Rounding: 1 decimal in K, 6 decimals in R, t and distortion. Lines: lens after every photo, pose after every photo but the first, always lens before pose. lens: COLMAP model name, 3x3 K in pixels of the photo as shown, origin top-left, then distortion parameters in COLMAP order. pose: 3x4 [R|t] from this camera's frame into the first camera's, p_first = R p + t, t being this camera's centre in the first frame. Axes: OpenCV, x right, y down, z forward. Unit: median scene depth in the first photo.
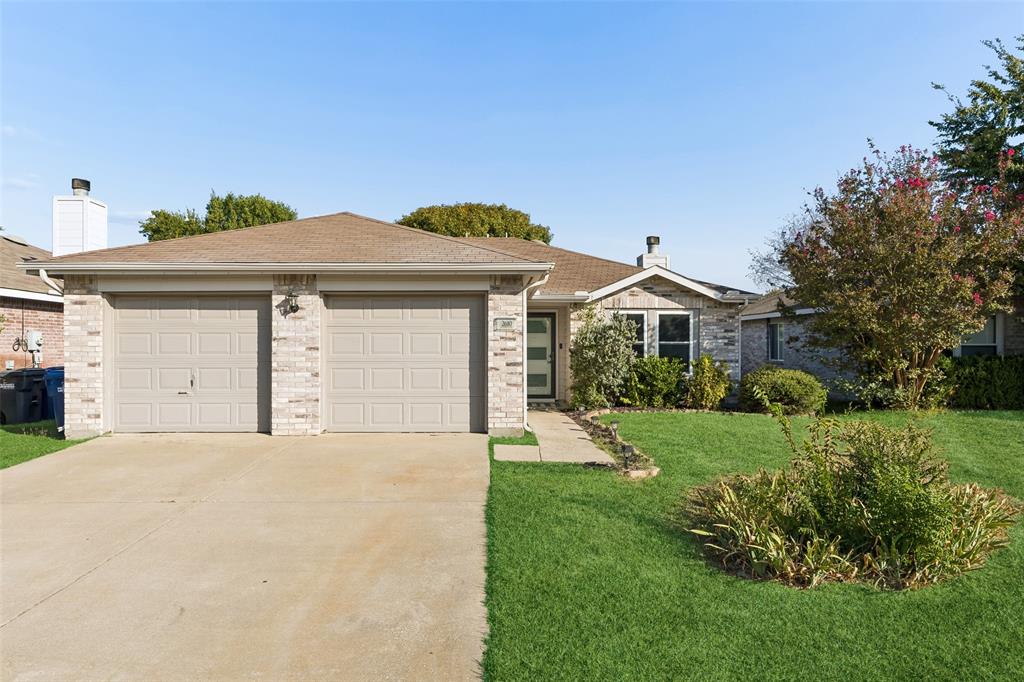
lens RADIAL K [[636.2, 0, 511.8], [0, 636.2, 347.2], [0, 0, 1]] dist [-0.006336, 0.000647]
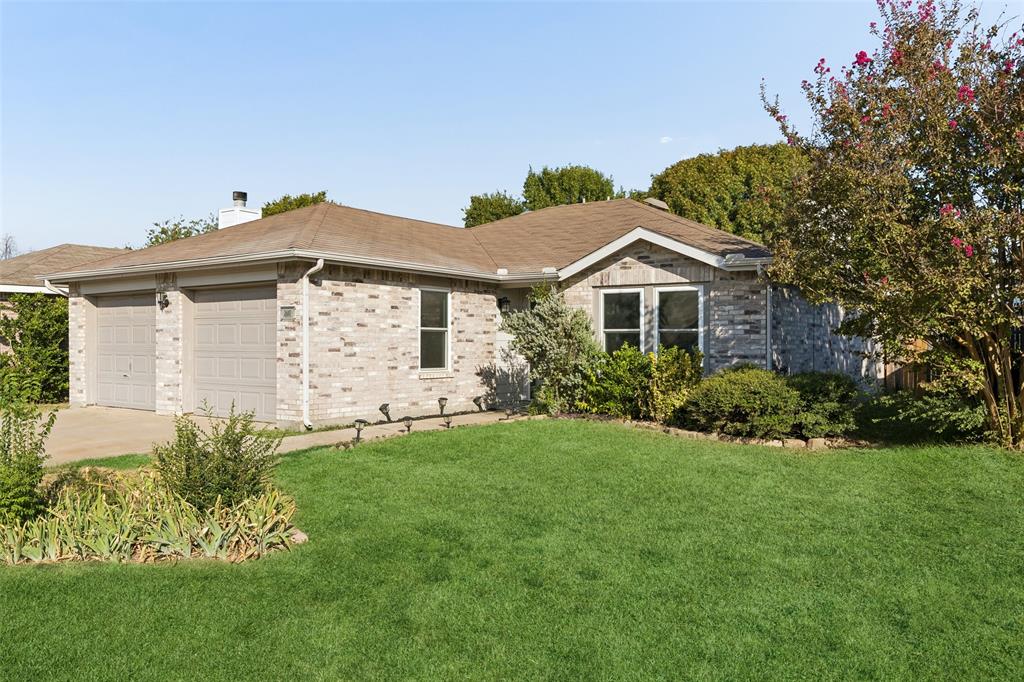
lens RADIAL K [[818.0, 0, 511.3], [0, 818.0, 338.8], [0, 0, 1]] dist [0.005146, 0.004791]
pose [[0.787072, -0.001114, -0.616860, 0.681166], [0.002097, 0.999997, 0.000870, 0.001331], [0.616857, -0.001979, 0.787072, 0.150670]]
